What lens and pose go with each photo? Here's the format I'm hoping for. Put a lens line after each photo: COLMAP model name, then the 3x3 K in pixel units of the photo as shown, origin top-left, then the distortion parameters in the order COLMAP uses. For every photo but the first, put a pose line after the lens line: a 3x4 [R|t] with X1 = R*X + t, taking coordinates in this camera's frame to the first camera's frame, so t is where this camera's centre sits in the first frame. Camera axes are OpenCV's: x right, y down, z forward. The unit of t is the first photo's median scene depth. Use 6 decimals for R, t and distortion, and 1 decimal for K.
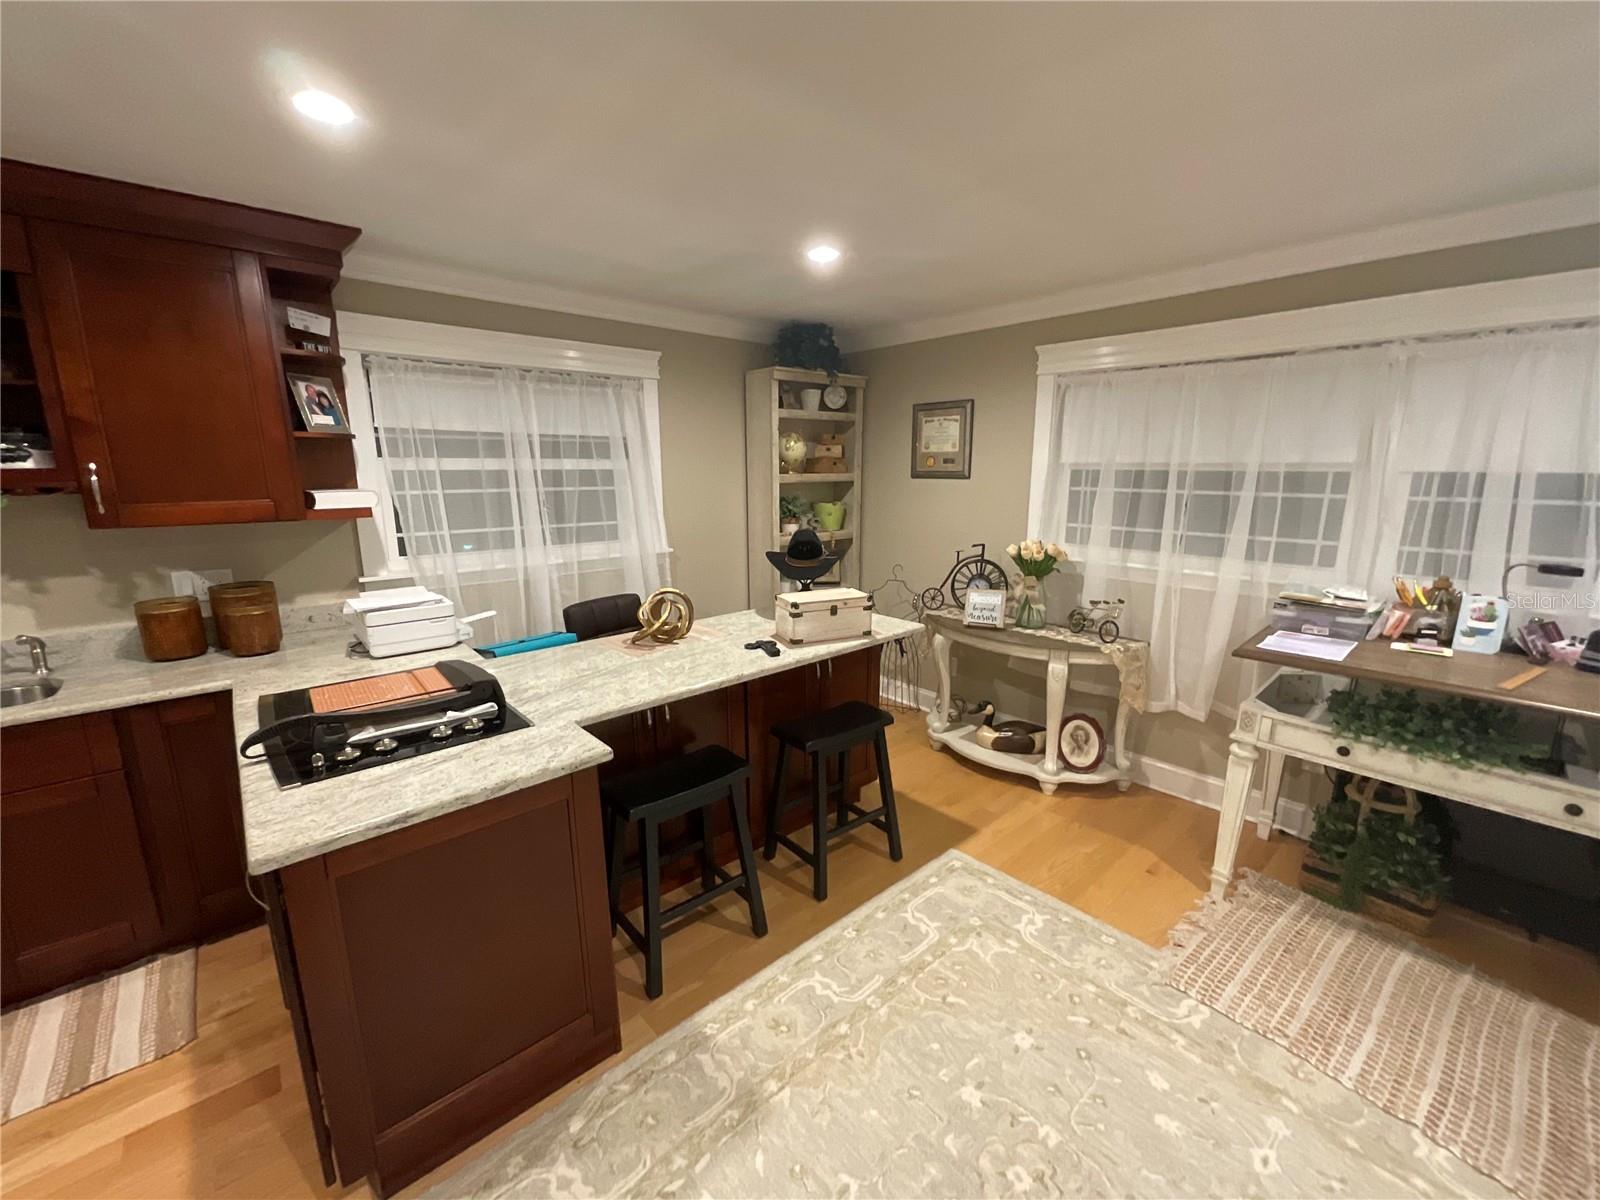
lens RADIAL K [[648.7, 0, 798.0], [0, 648.7, 601.0], [0, 0, 1]] dist [-0.003993, -0.000507]
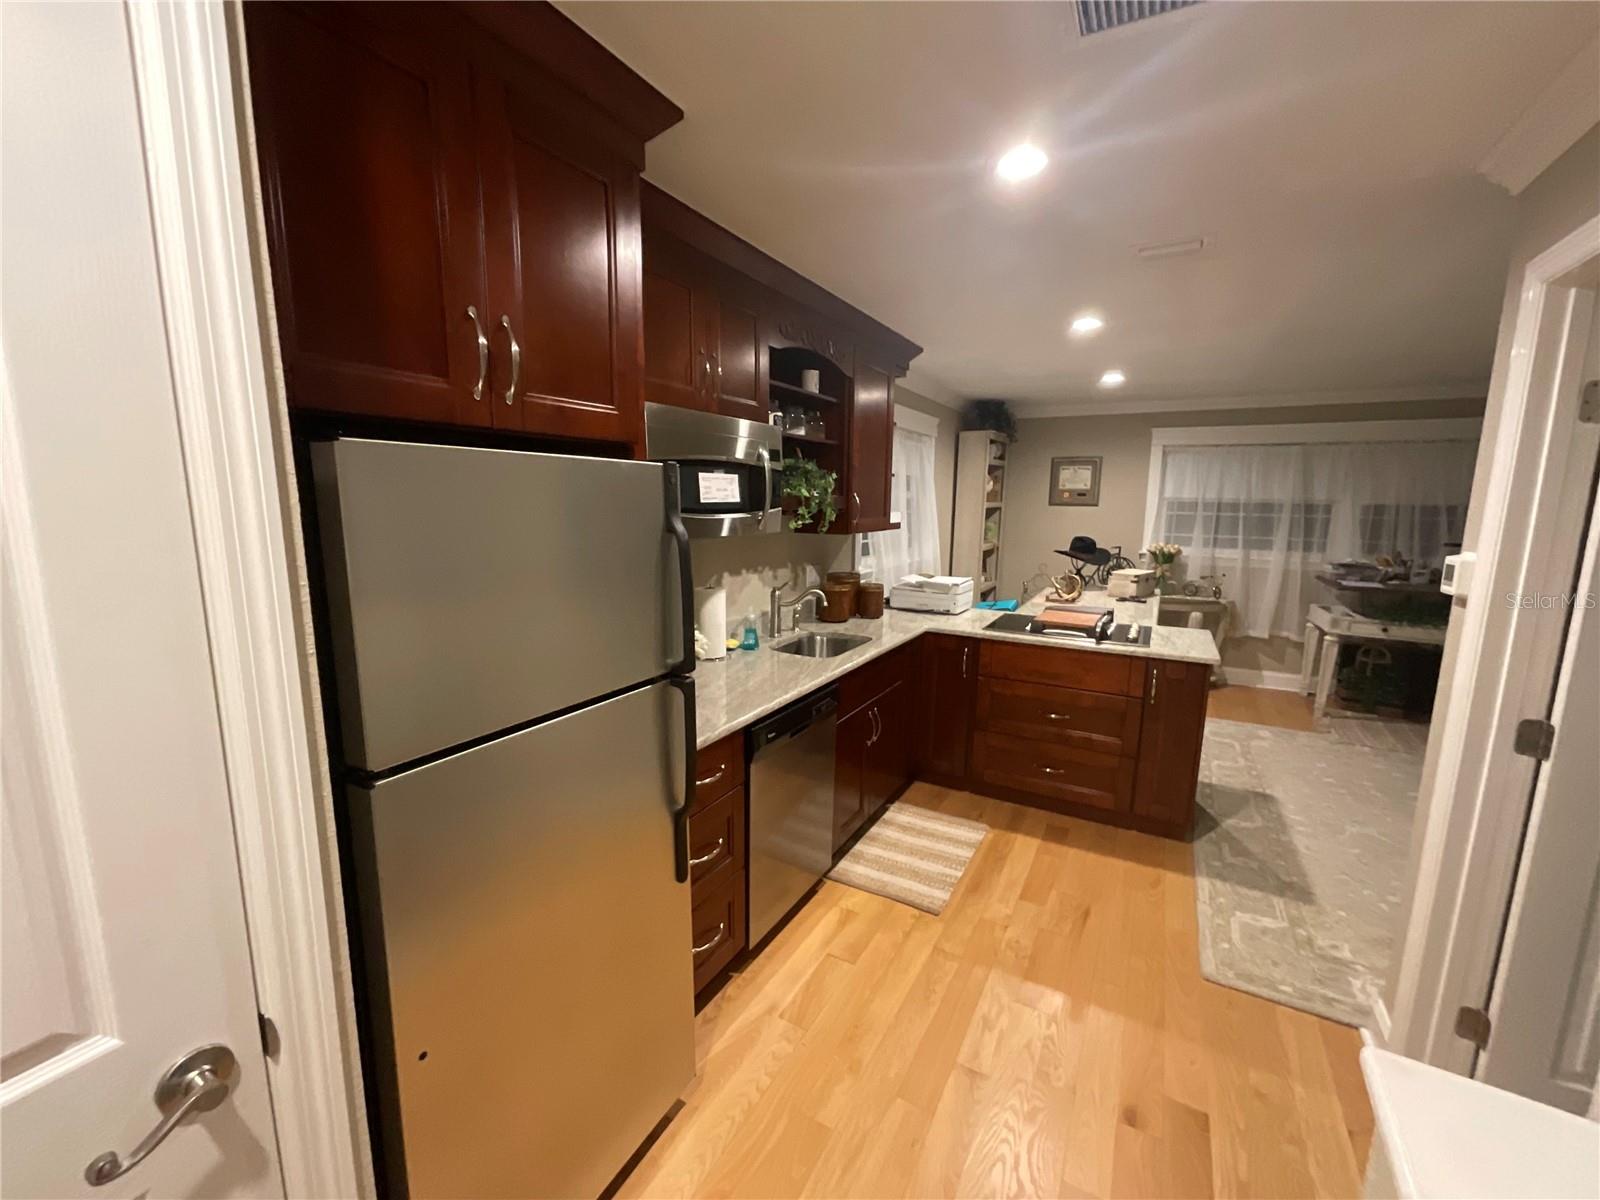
lens RADIAL K [[648.7, 0, 803.2], [0, 648.7, 601.0], [0, 0, 1]] dist [-0.003993, -0.000507]
pose [[0.946069, -0.039965, 0.321492, -1.166489], [0.053179, 0.998058, -0.032423, 0.066547], [-0.319572, 0.047771, 0.946357, -0.308849]]
